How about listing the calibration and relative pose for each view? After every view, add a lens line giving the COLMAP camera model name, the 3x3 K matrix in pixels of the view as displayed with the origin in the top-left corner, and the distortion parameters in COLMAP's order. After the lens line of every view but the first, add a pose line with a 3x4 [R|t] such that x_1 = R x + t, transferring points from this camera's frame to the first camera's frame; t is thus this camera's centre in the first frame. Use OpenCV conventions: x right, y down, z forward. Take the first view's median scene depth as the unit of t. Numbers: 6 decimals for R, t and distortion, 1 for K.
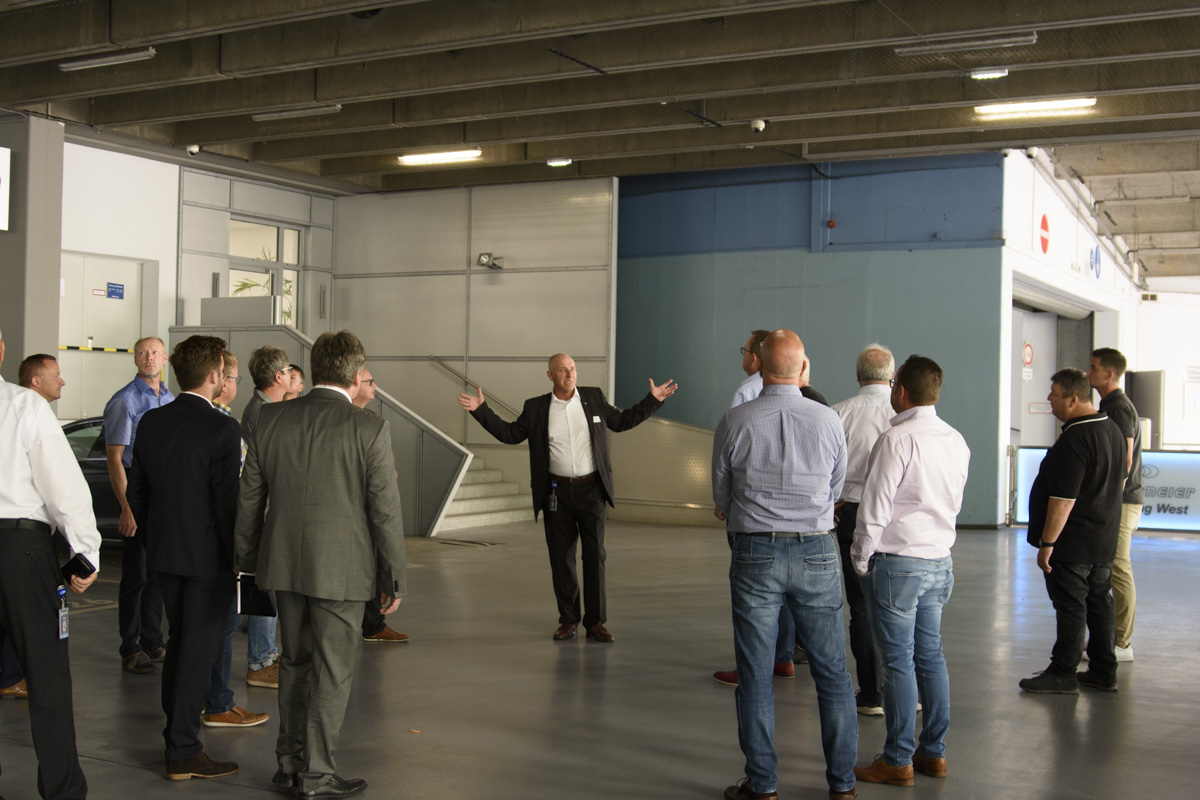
lens RADIAL K [[1503.3, 0, 600.0], [0, 1503.3, 400.0], [0, 0, 1]] dist [0.052514, 0.012523]
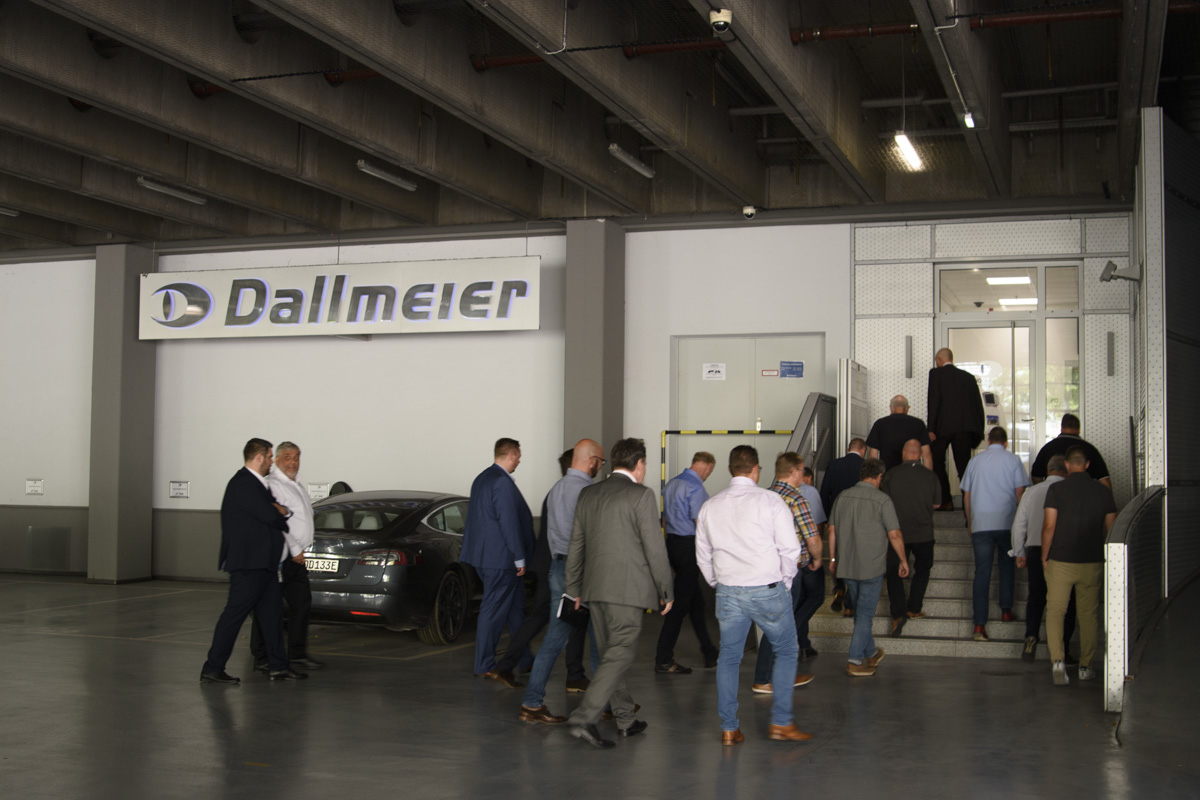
lens RADIAL K [[1503.3, 0, 600.0], [0, 1503.3, 400.0], [0, 0, 1]] dist [0.052514, 0.012523]
pose [[0.209887, -0.068248, -0.975341, 0.575608], [-0.000293, 0.997556, -0.069865, 0.013097], [0.977726, 0.014950, 0.209354, 0.686979]]
